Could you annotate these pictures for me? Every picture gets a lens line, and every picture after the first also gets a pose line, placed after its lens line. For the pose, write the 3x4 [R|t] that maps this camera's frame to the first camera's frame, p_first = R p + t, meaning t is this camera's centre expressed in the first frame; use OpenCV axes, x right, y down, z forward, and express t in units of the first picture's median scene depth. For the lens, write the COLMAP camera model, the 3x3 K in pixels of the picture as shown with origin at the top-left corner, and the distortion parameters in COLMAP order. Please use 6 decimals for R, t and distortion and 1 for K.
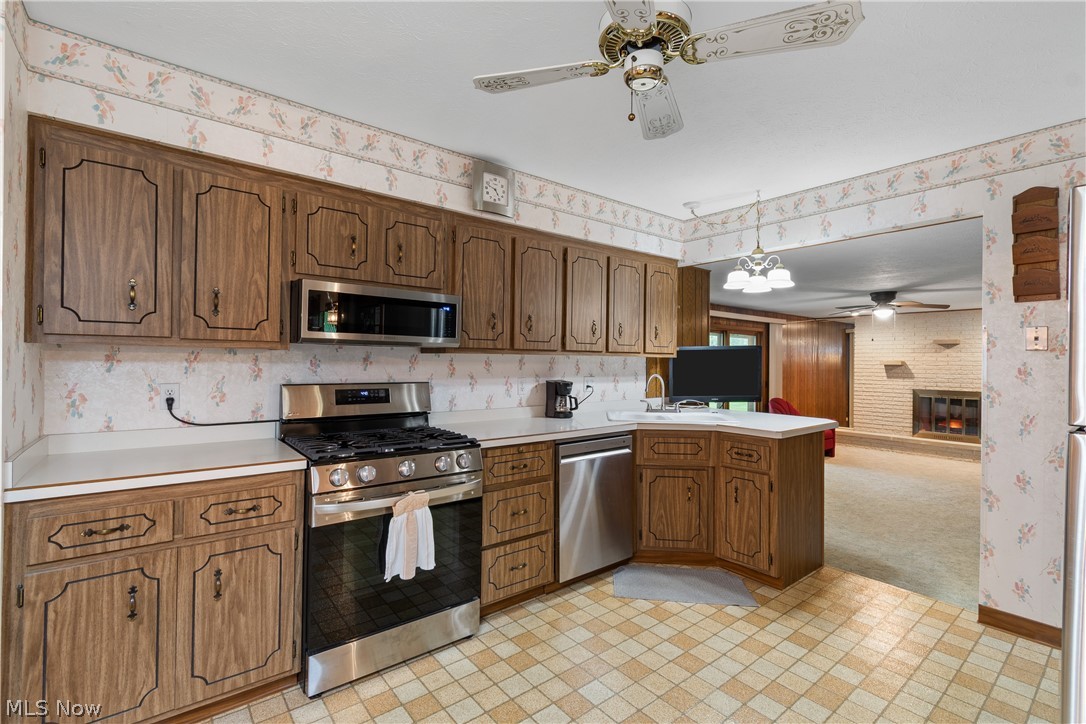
lens RADIAL K [[482.2, 0, 540.3], [0, 482.2, 355.4], [0, 0, 1]] dist [0.000503, -0.001639]
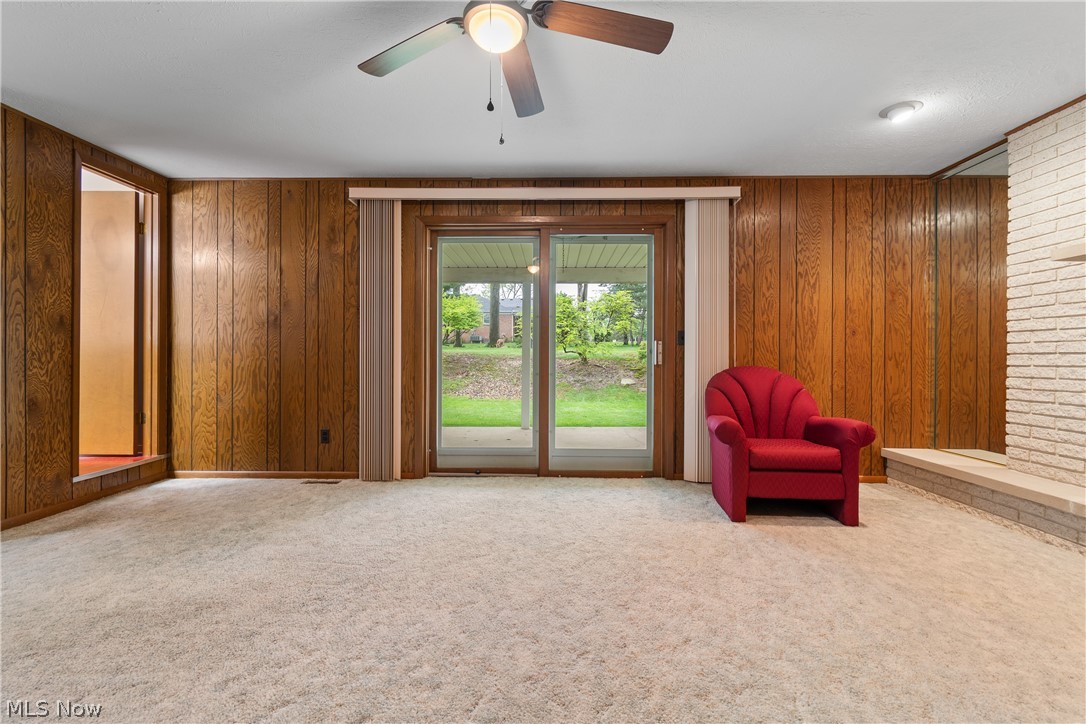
lens RADIAL K [[482.2, 0, 547.1], [0, 482.2, 356.5], [0, 0, 1]] dist [0.000503, -0.001639]
pose [[0.777550, -0.010304, -0.628737, 2.109065], [0.015890, 0.999868, 0.003264, 0.238564], [0.628620, -0.012529, 0.777611, 1.822453]]
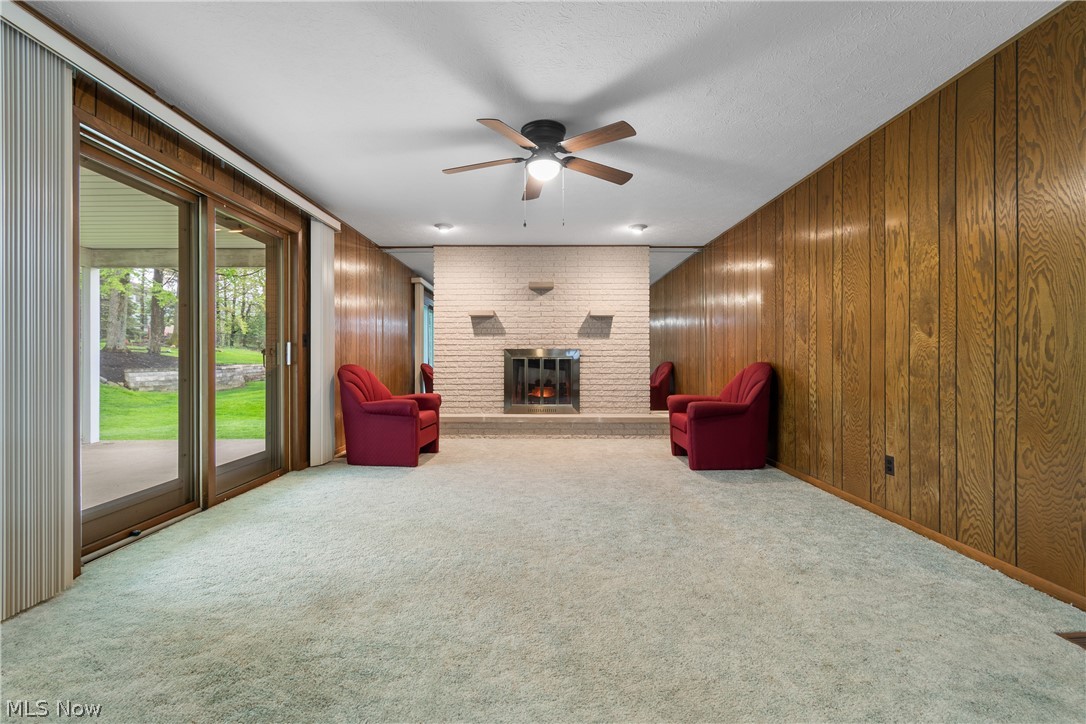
lens RADIAL K [[482.2, 0, 540.7], [0, 482.2, 357.1], [0, 0, 1]] dist [0.000503, -0.001639]
pose [[0.618229, -0.012477, 0.785899, 0.723156], [-0.000626, 0.999866, 0.016366, 0.221989], [-0.785998, -0.010609, 0.618138, 1.588364]]
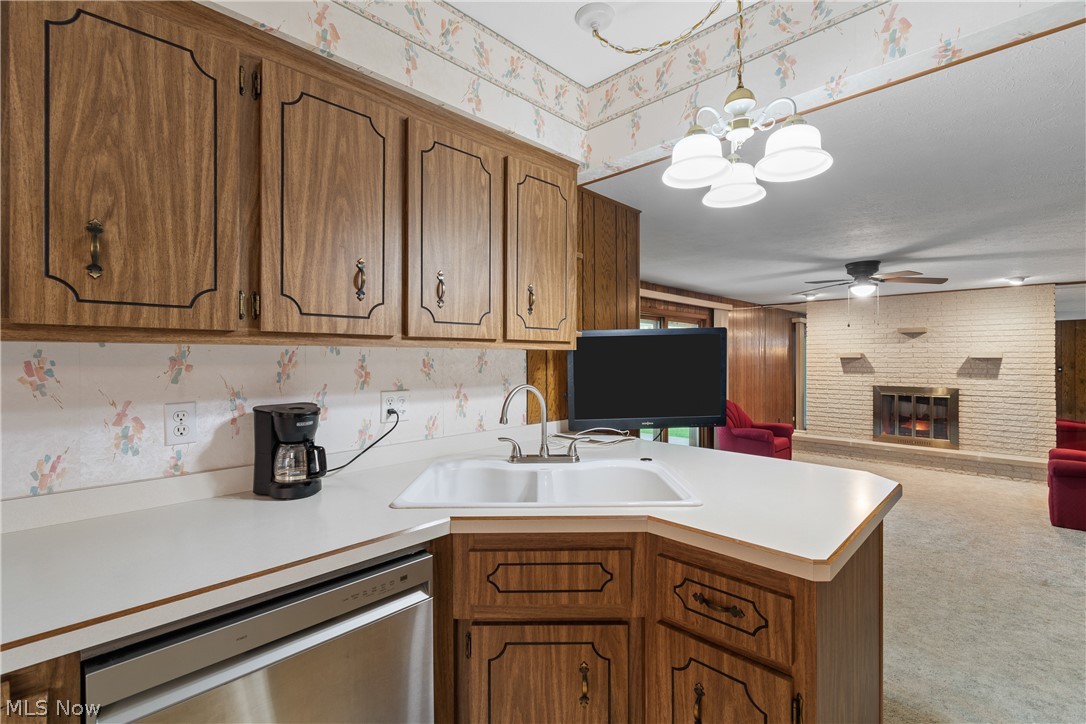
lens RADIAL K [[482.2, 0, 541.3], [0, 482.2, 355.3], [0, 0, 1]] dist [0.000503, -0.001639]
pose [[0.992541, -0.011049, 0.121410, 0.261974], [0.010054, 0.999911, 0.008803, 0.007712], [-0.121497, -0.007517, 0.992563, 0.697523]]
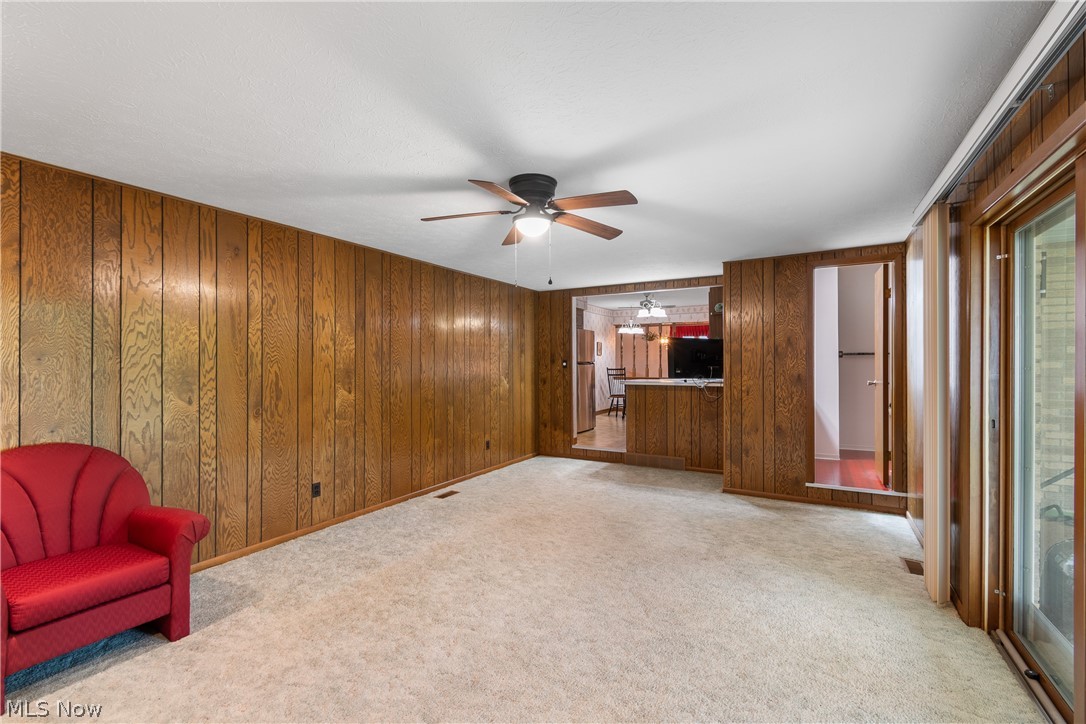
lens RADIAL K [[482.2, 0, 536.6], [0, 482.2, 362.1], [0, 0, 1]] dist [0.000503, -0.001639]
pose [[-0.930513, -0.010796, -0.366100, 2.022499], [-0.005659, 0.999870, -0.015100, 0.112146], [0.366215, -0.011979, -0.930453, 3.297906]]
